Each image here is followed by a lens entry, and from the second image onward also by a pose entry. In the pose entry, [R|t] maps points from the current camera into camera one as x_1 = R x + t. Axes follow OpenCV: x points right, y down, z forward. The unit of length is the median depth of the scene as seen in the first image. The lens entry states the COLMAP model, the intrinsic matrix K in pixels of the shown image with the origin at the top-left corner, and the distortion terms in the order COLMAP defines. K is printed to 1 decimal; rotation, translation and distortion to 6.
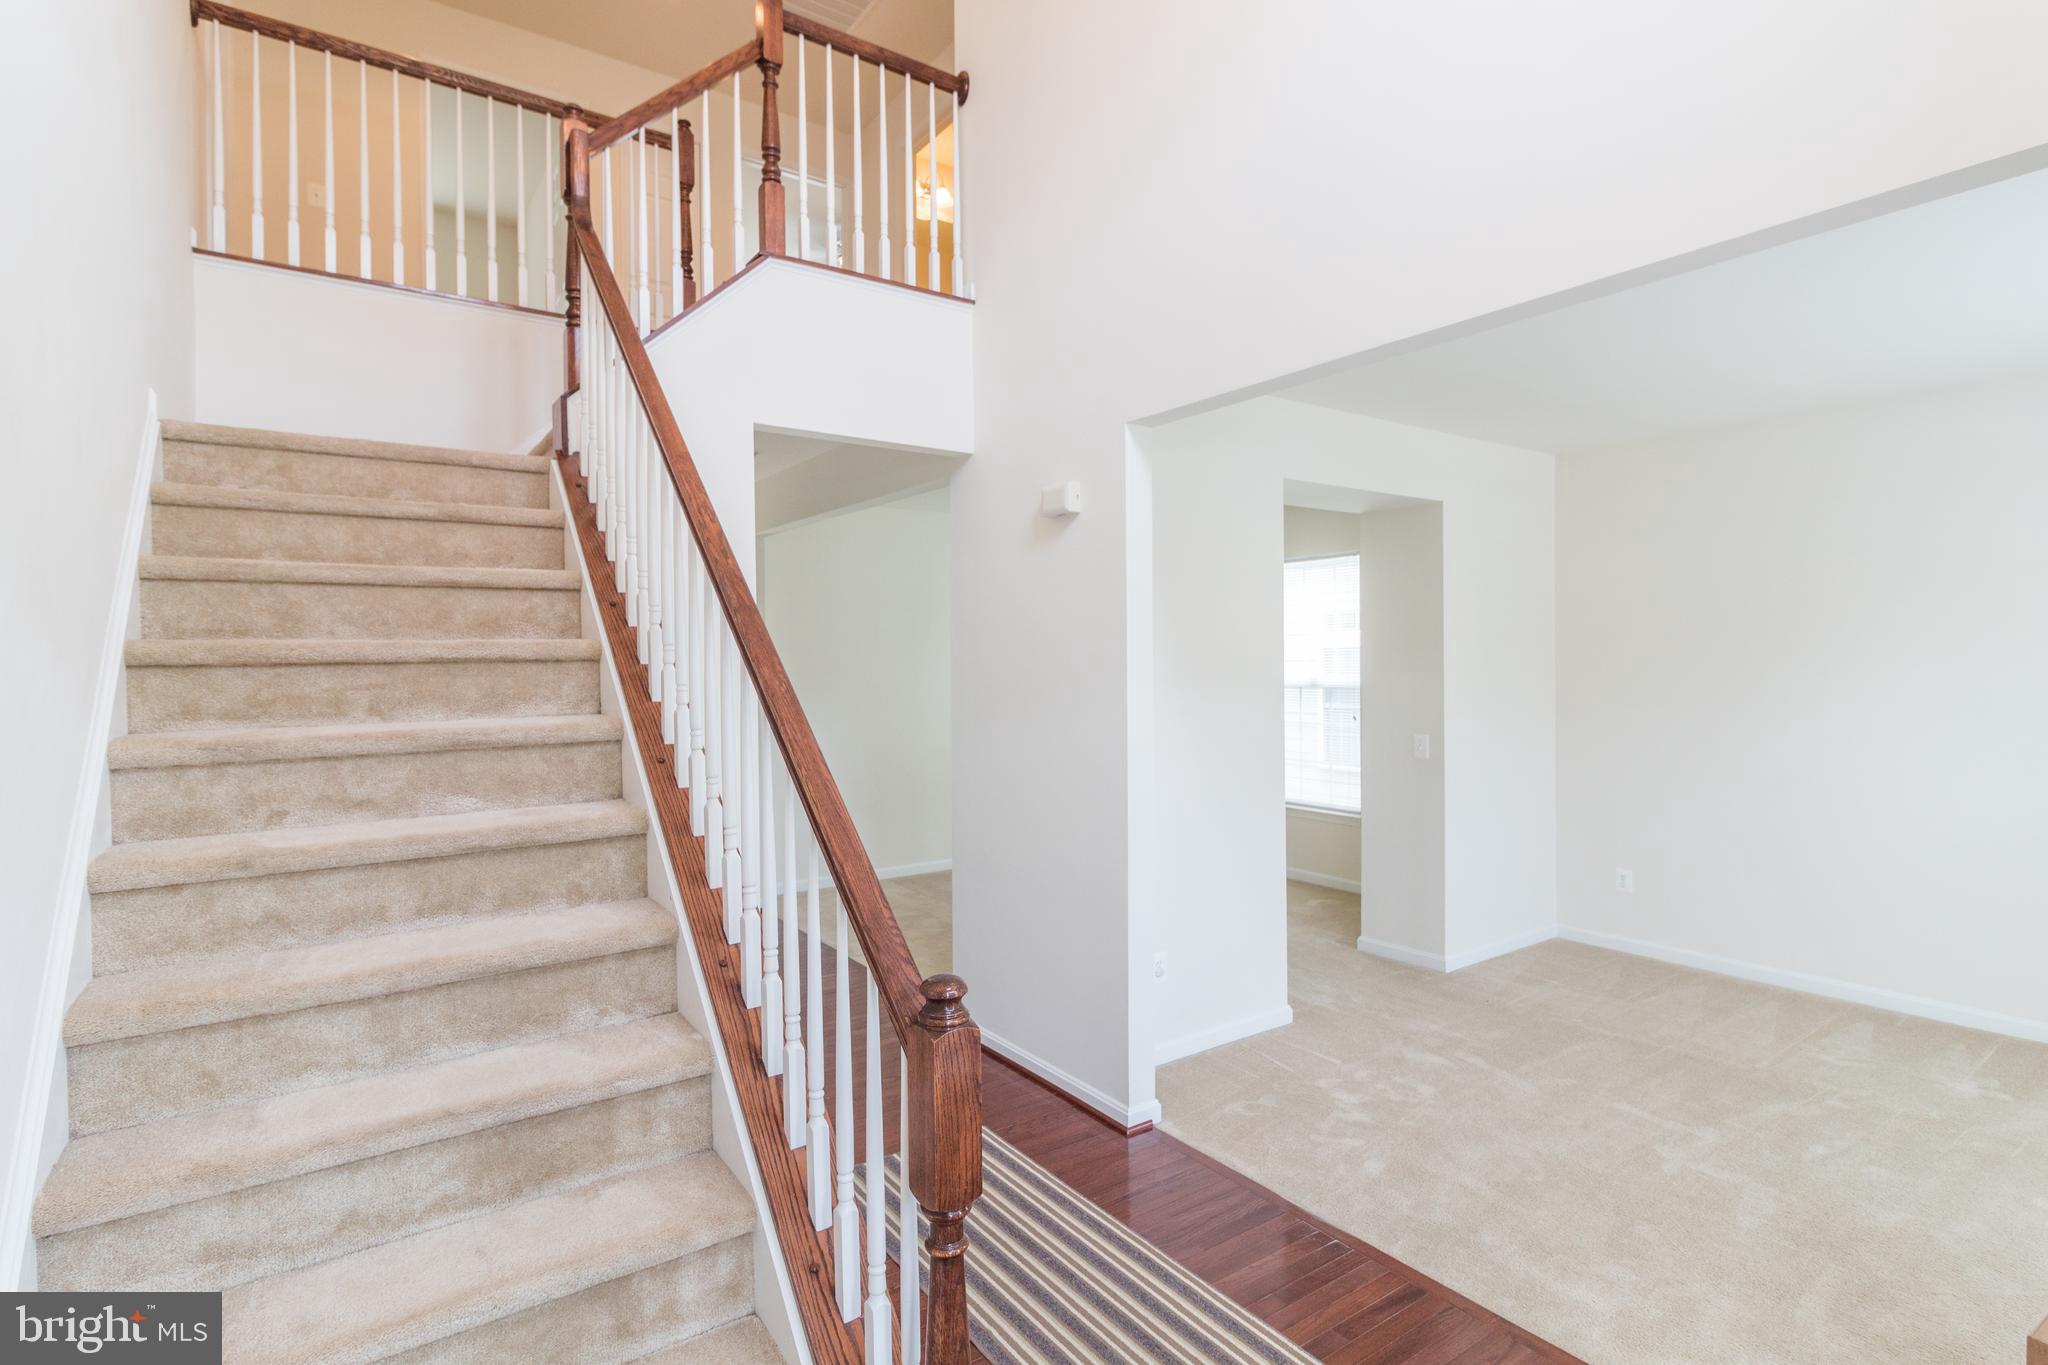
lens RADIAL K [[1002.6, 0, 1028.8], [0, 1002.6, 675.9], [0, 0, 1]] dist [-0.001816, -0.000053]
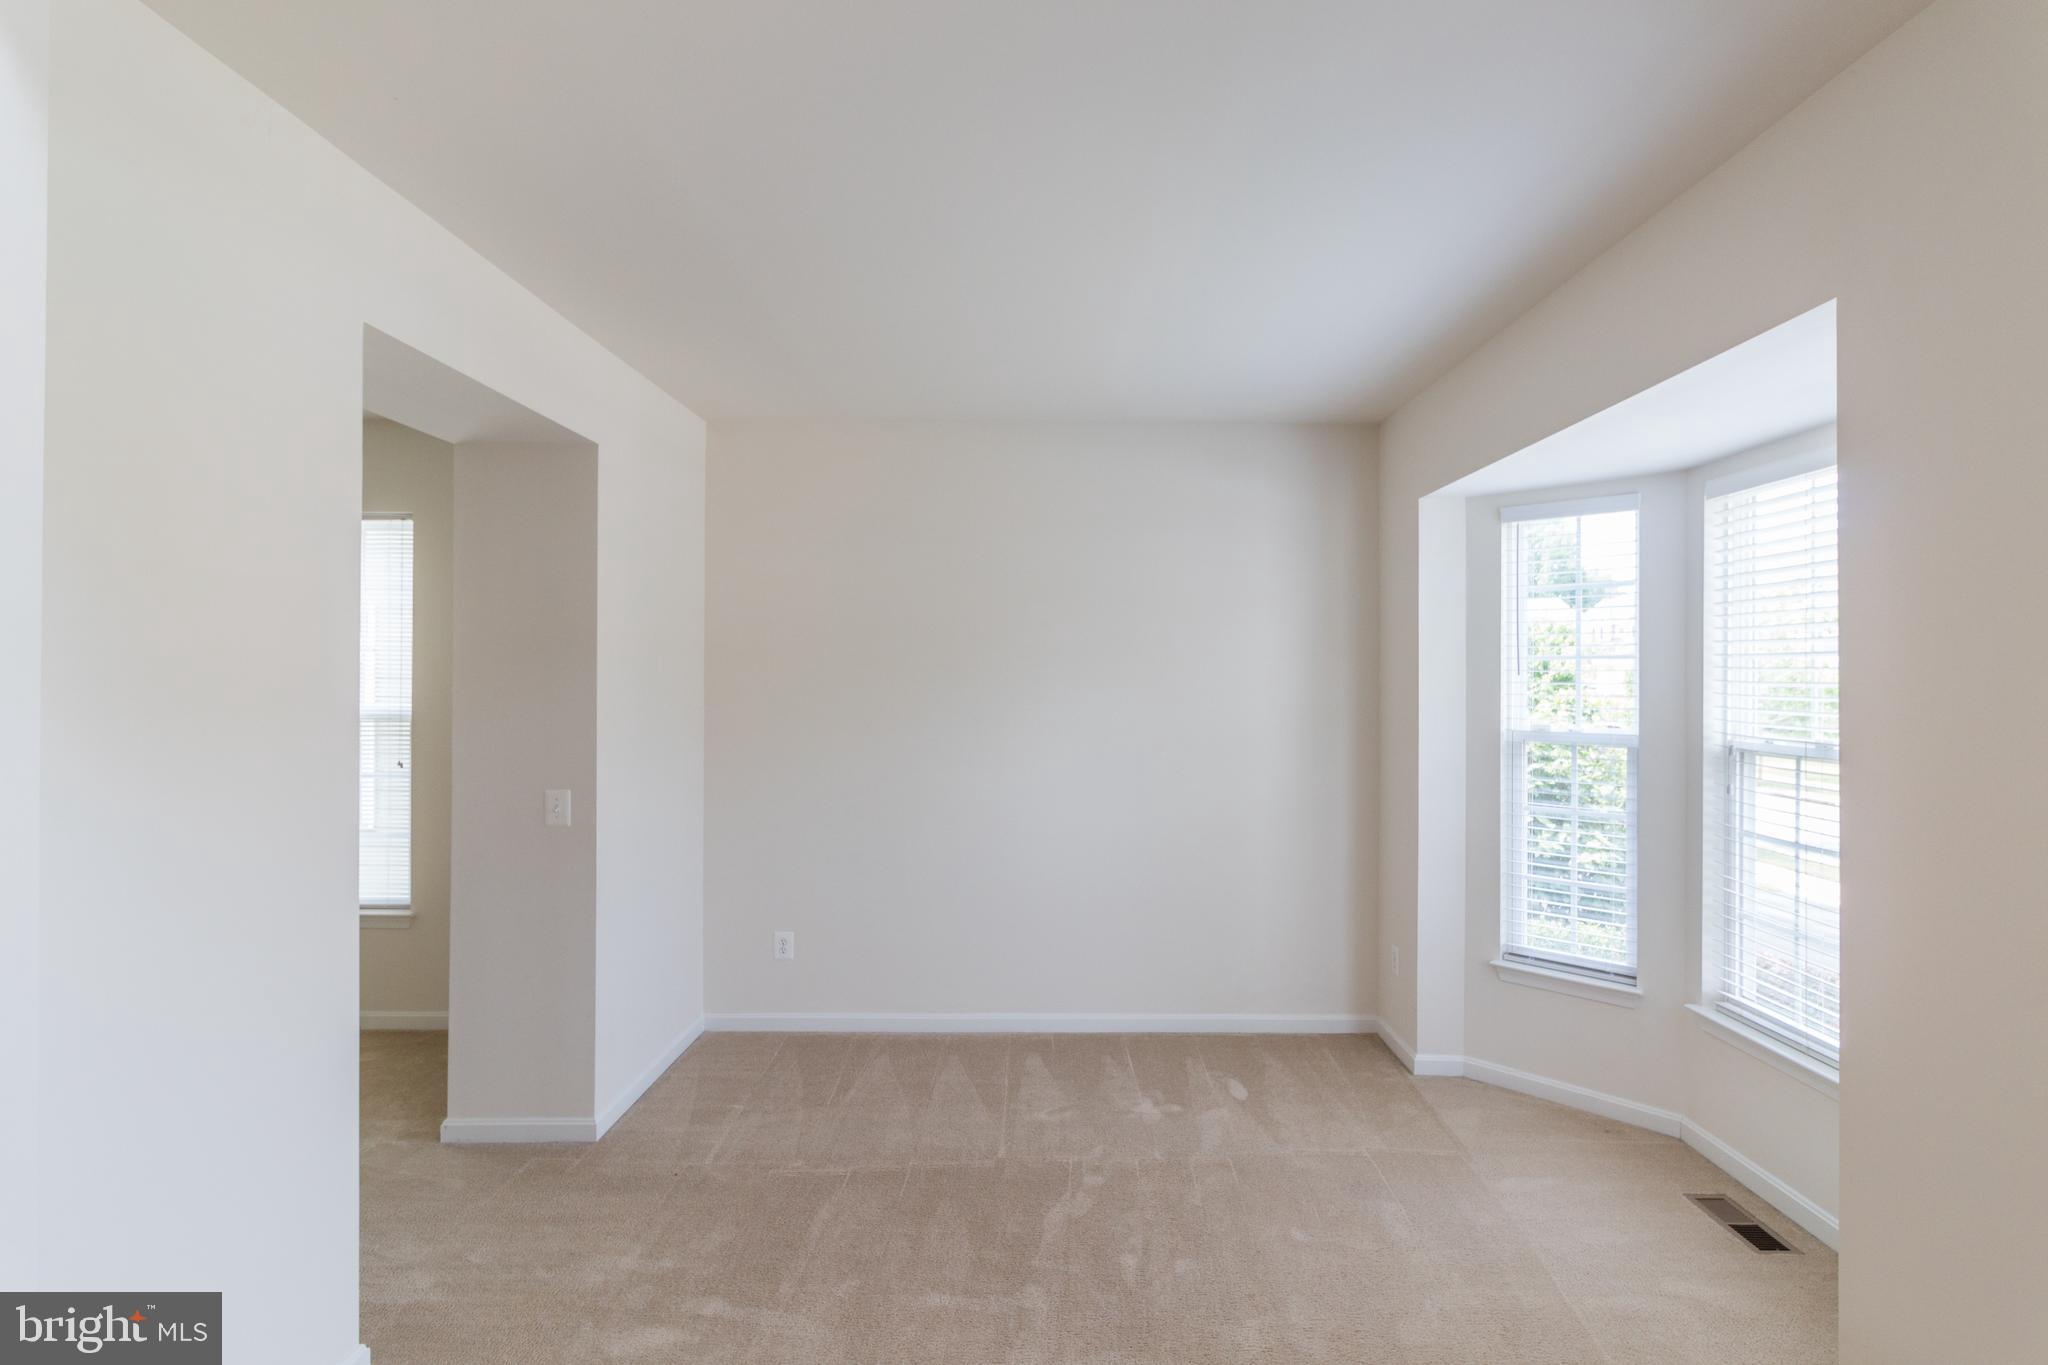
lens RADIAL K [[1002.6, 0, 1028.8], [0, 1002.6, 675.9], [0, 0, 1]] dist [-0.001816, -0.000053]
pose [[0.574170, 0.013334, 0.818628, 0.029035], [0.003901, 0.999811, -0.019022, -0.003500], [-0.818727, 0.014116, 0.574010, 0.398506]]
